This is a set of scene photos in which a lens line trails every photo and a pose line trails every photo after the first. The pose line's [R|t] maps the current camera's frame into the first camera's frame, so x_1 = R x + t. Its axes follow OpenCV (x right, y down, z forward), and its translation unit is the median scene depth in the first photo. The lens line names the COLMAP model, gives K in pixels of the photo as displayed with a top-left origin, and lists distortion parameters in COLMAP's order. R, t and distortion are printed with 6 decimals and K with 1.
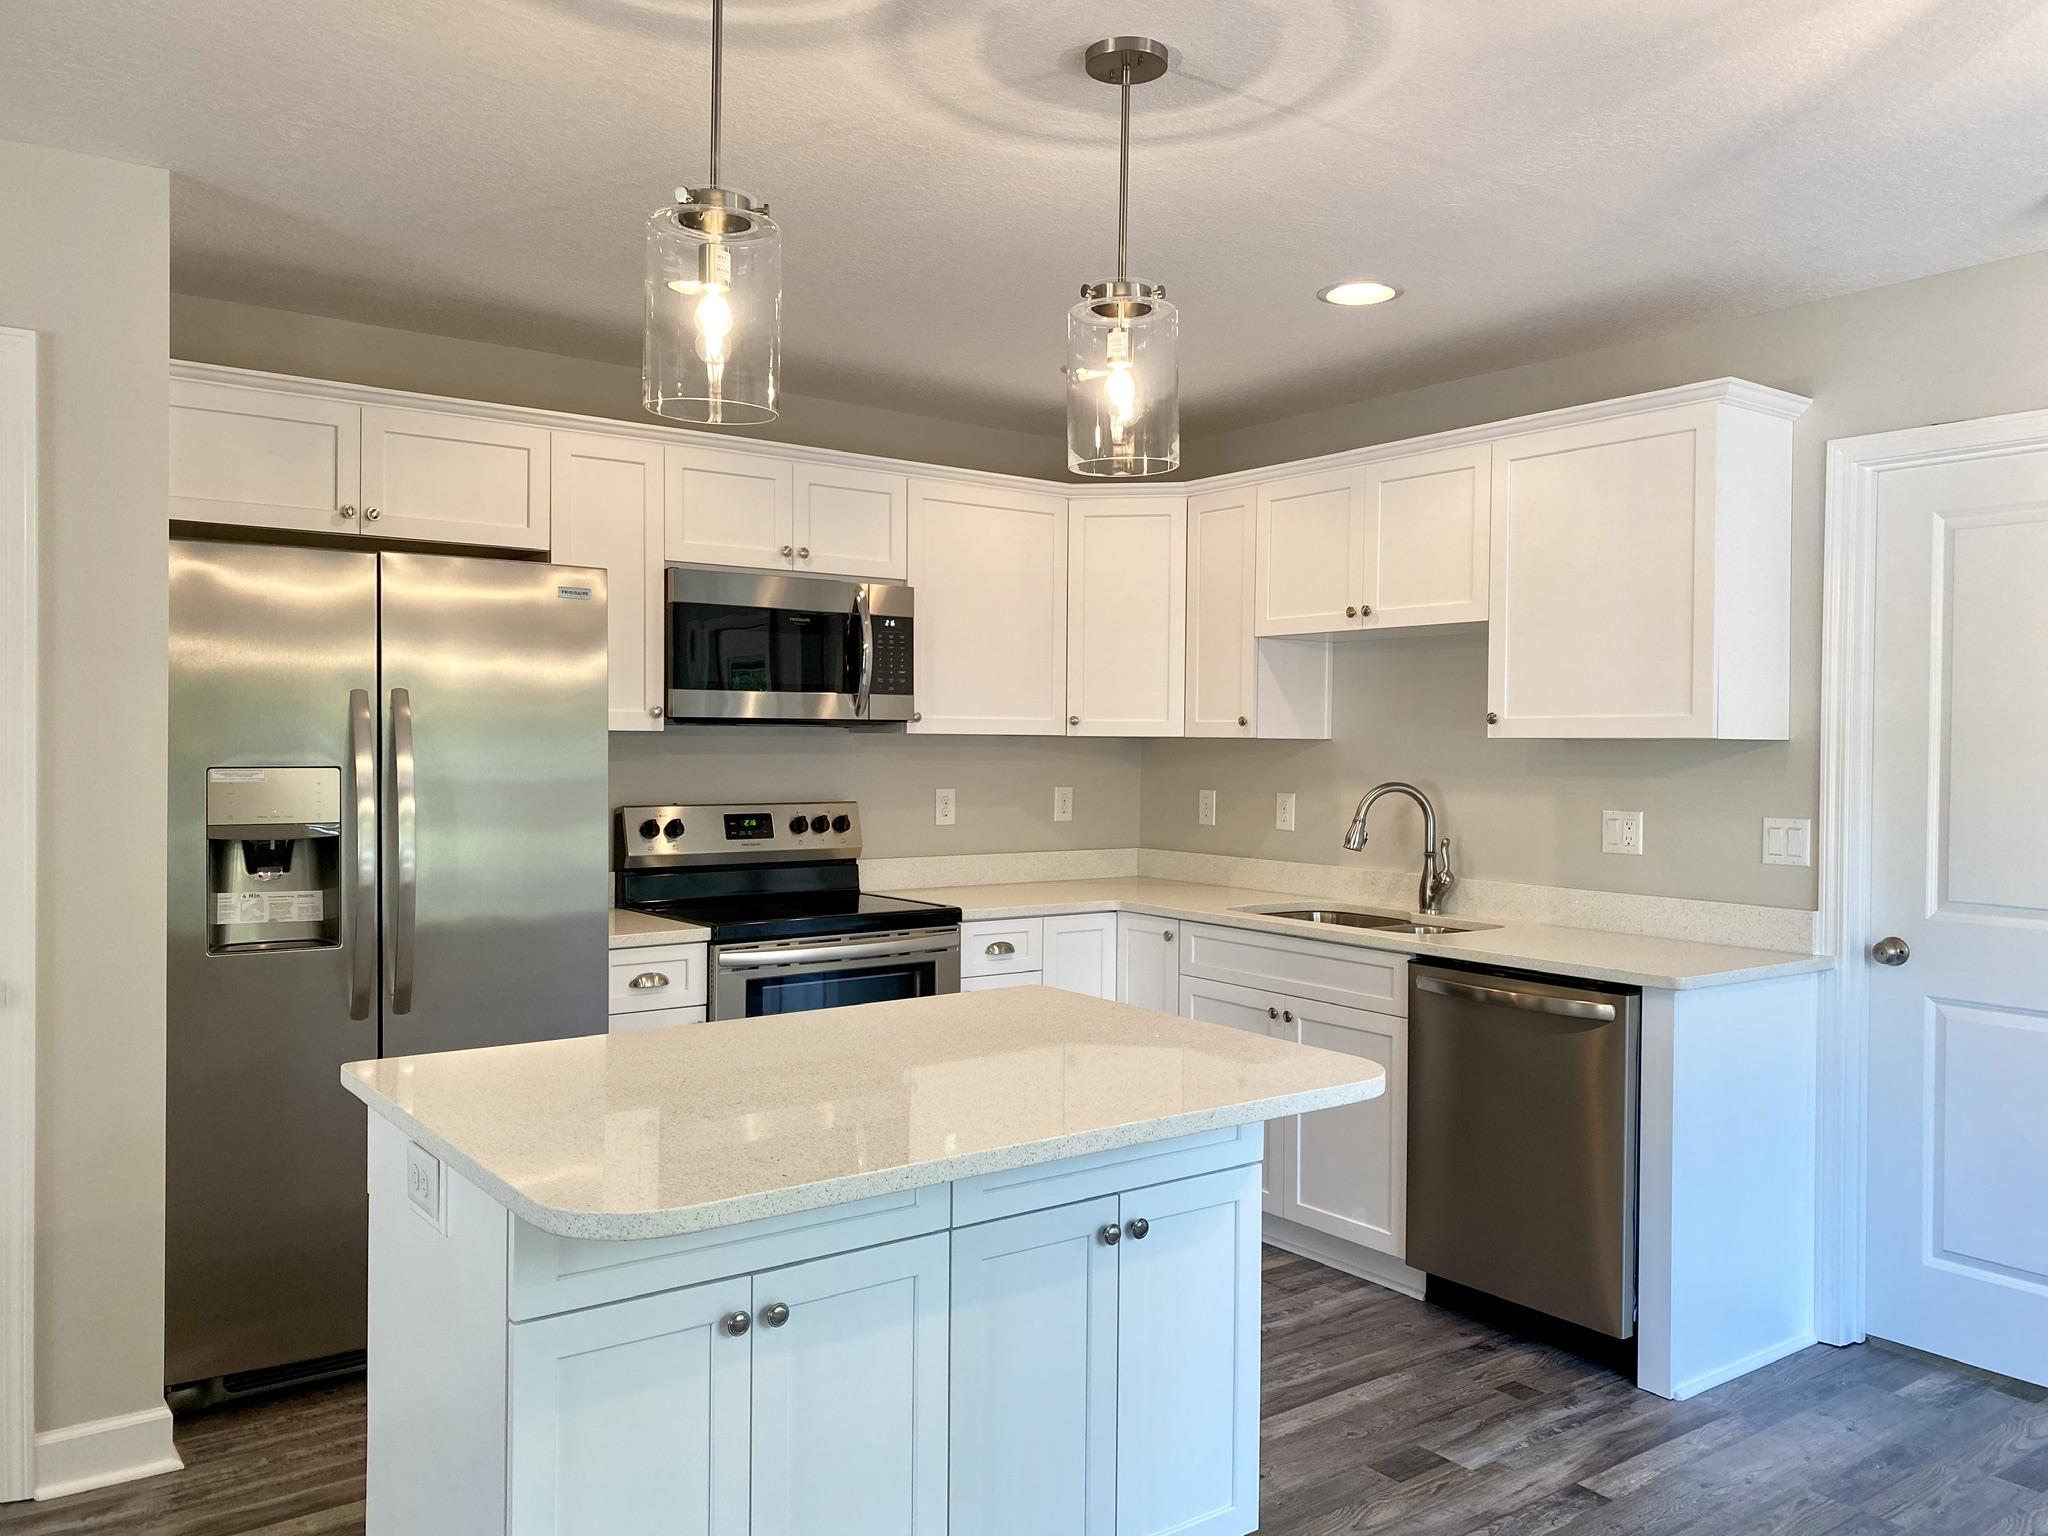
lens RADIAL K [[1537.8, 0, 1033.0], [0, 1537.8, 762.3], [0, 0, 1]] dist [0.027154, -0.027740]
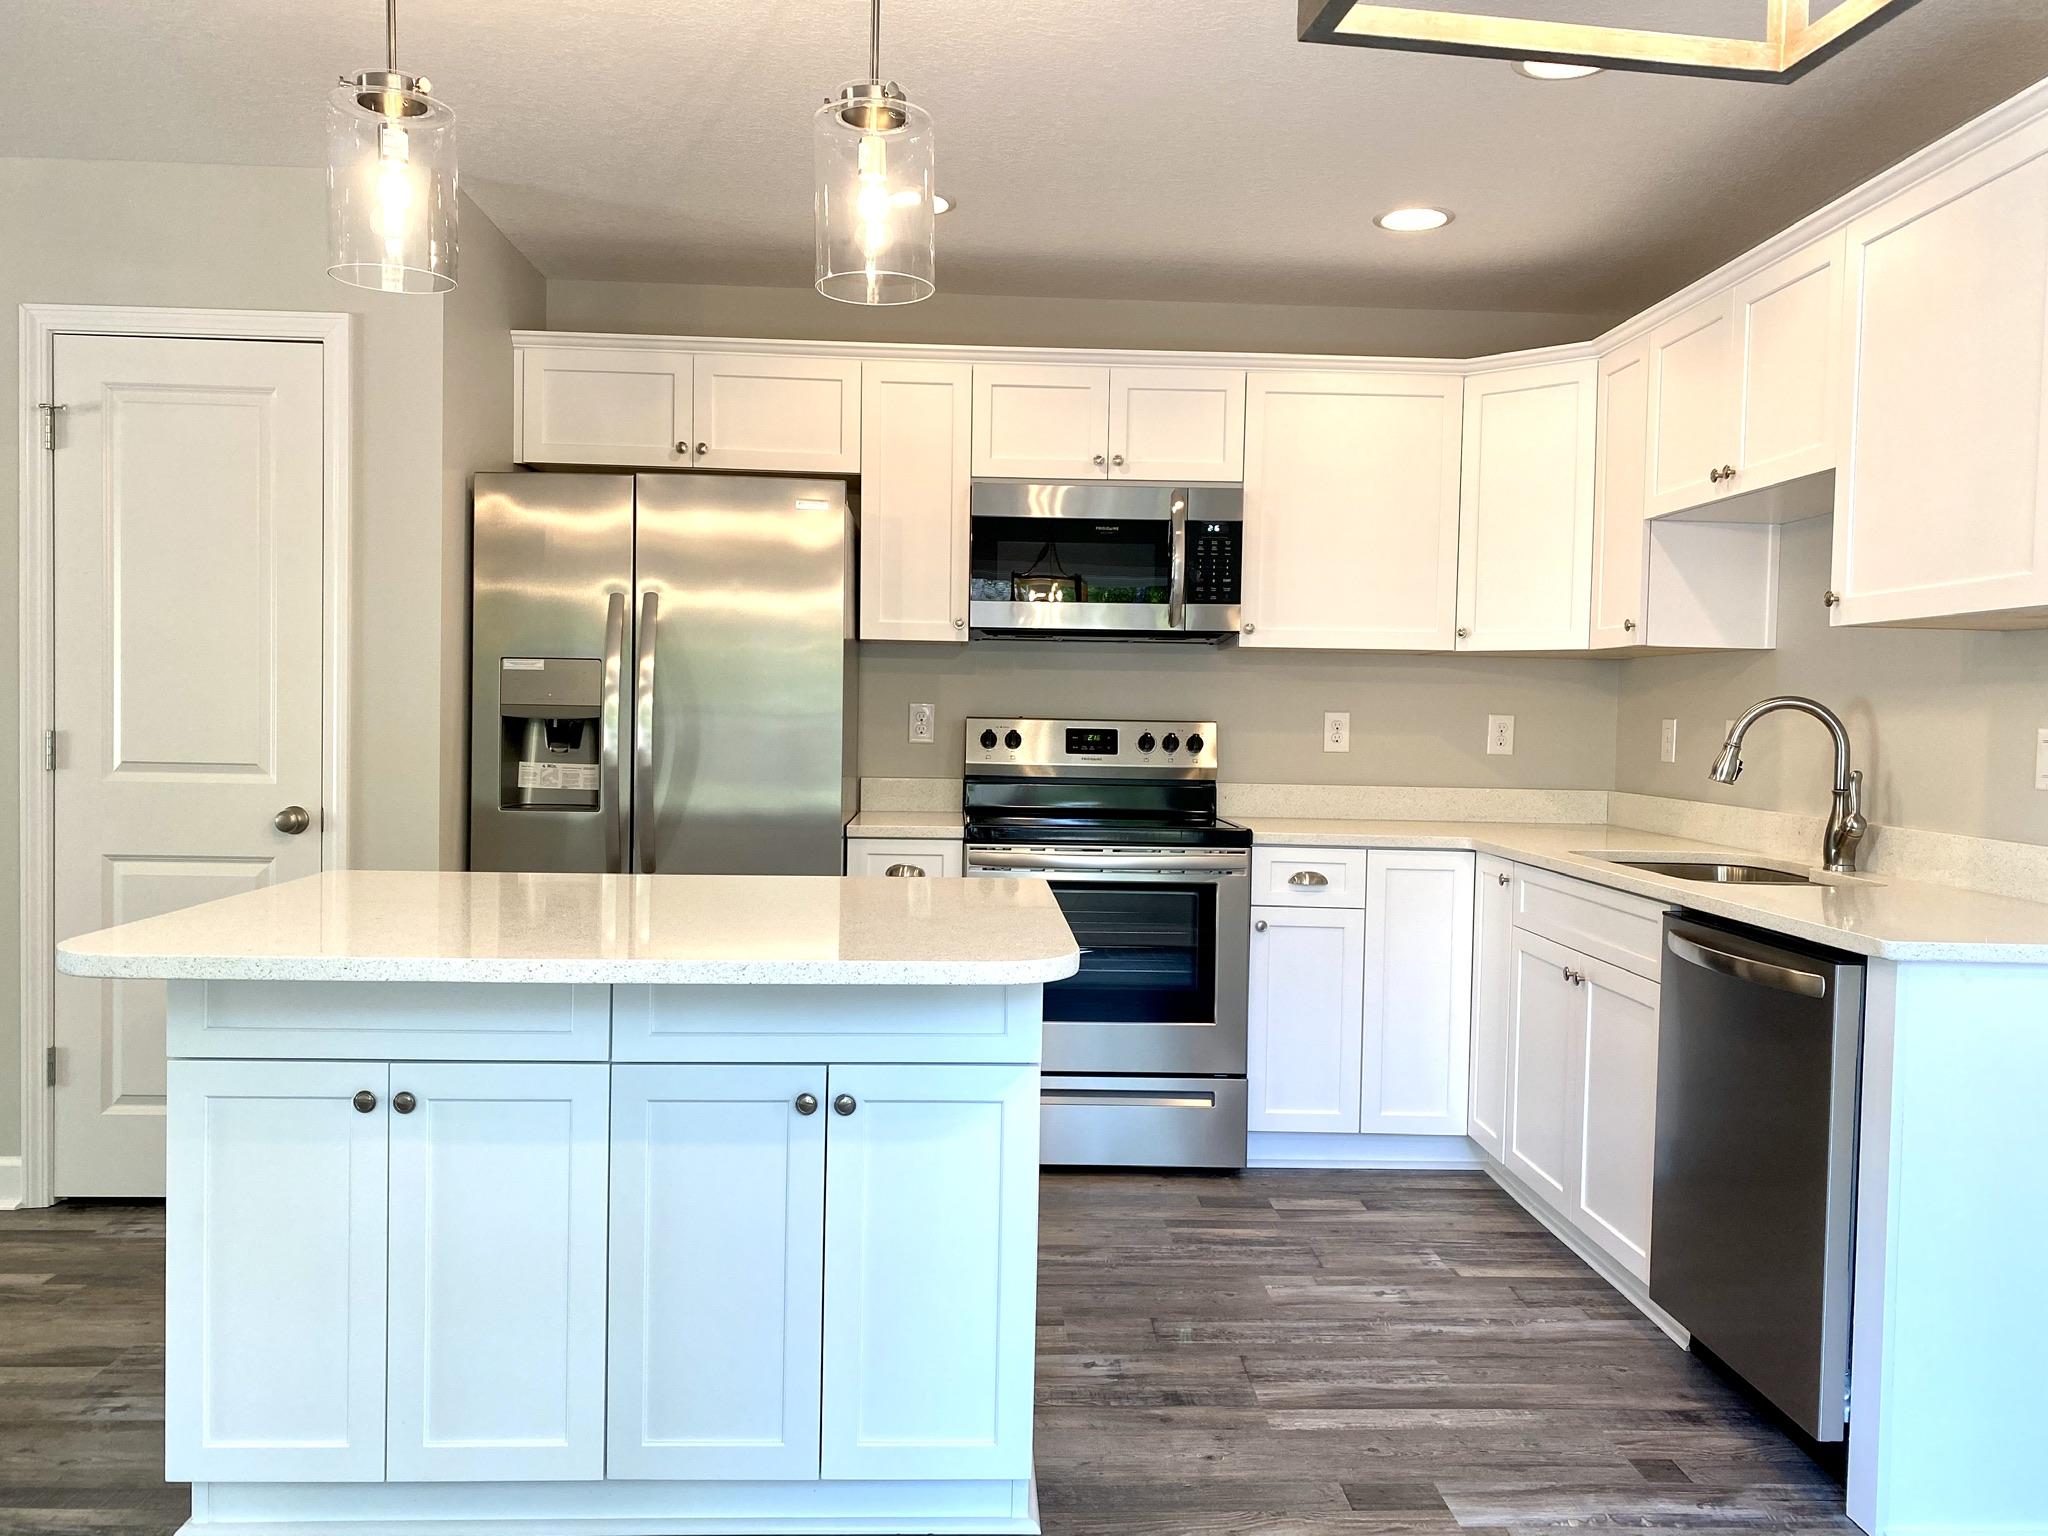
lens RADIAL K [[1537.8, 0, 1026.7], [0, 1537.8, 771.6], [0, 0, 1]] dist [0.027154, -0.027740]
pose [[0.829018, 0.030206, -0.558406, 0.407507], [-0.019912, 0.999501, 0.024505, 0.045246], [0.558867, -0.009196, 0.829206, 0.174493]]
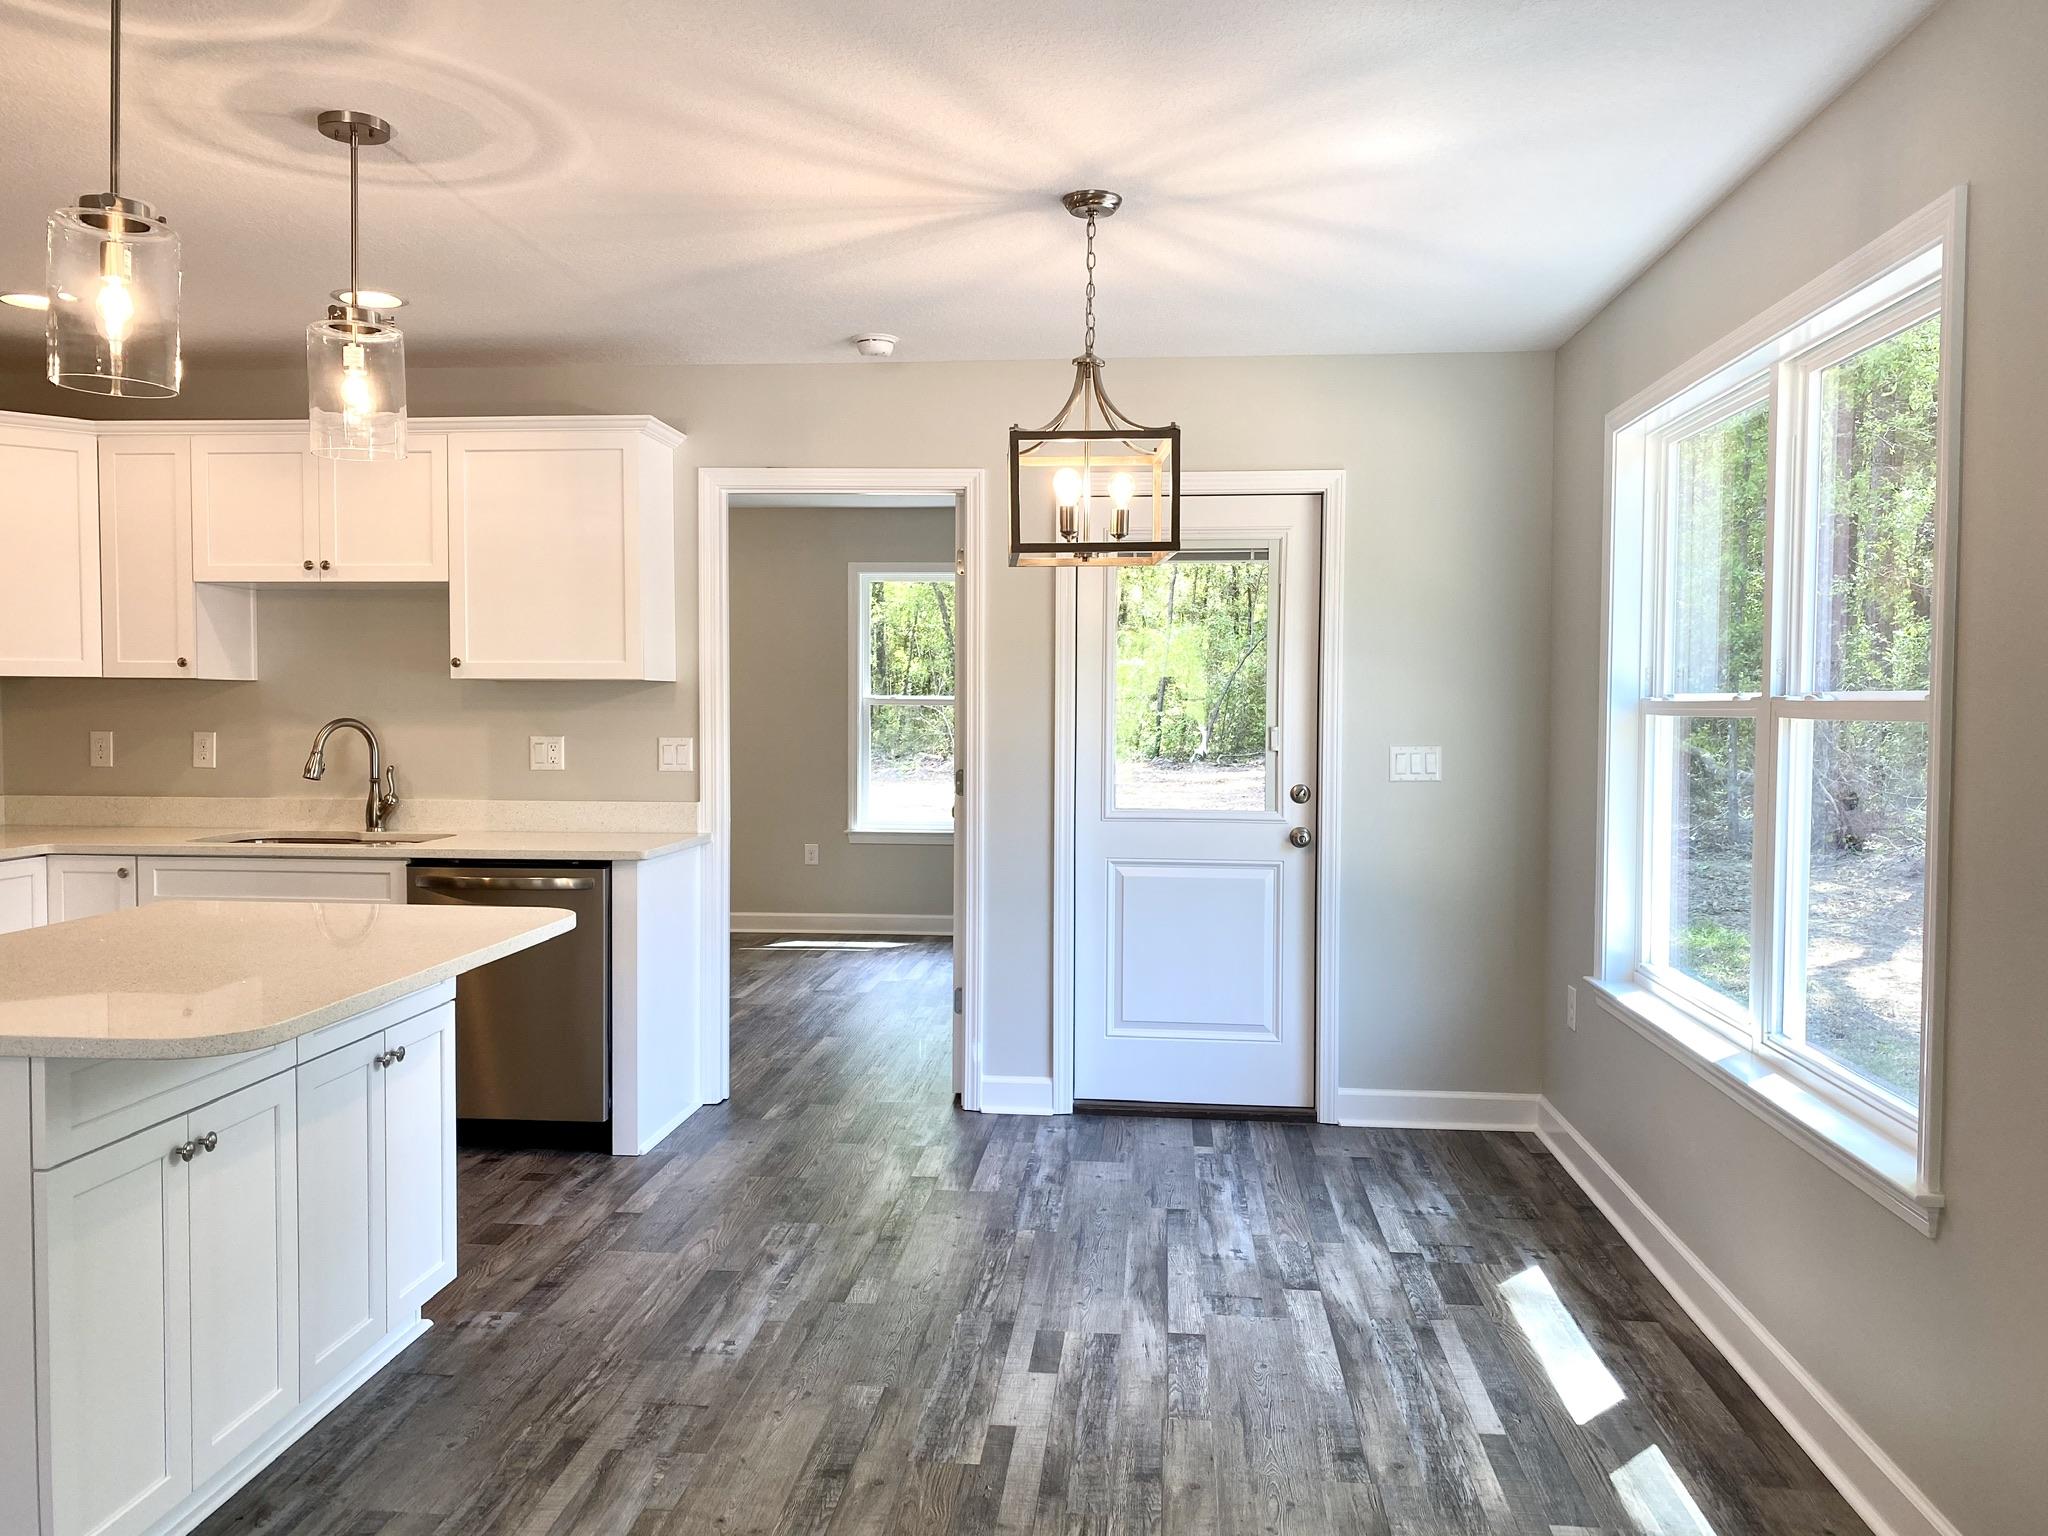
lens RADIAL K [[1537.8, 0, 984.1], [0, 1537.8, 765.9], [0, 0, 1]] dist [0.027154, -0.027740]
pose [[0.683218, -0.037243, 0.729264, -0.318455], [0.011515, 0.999124, 0.040237, 0.009224], [-0.730124, -0.019093, 0.683048, -0.141127]]
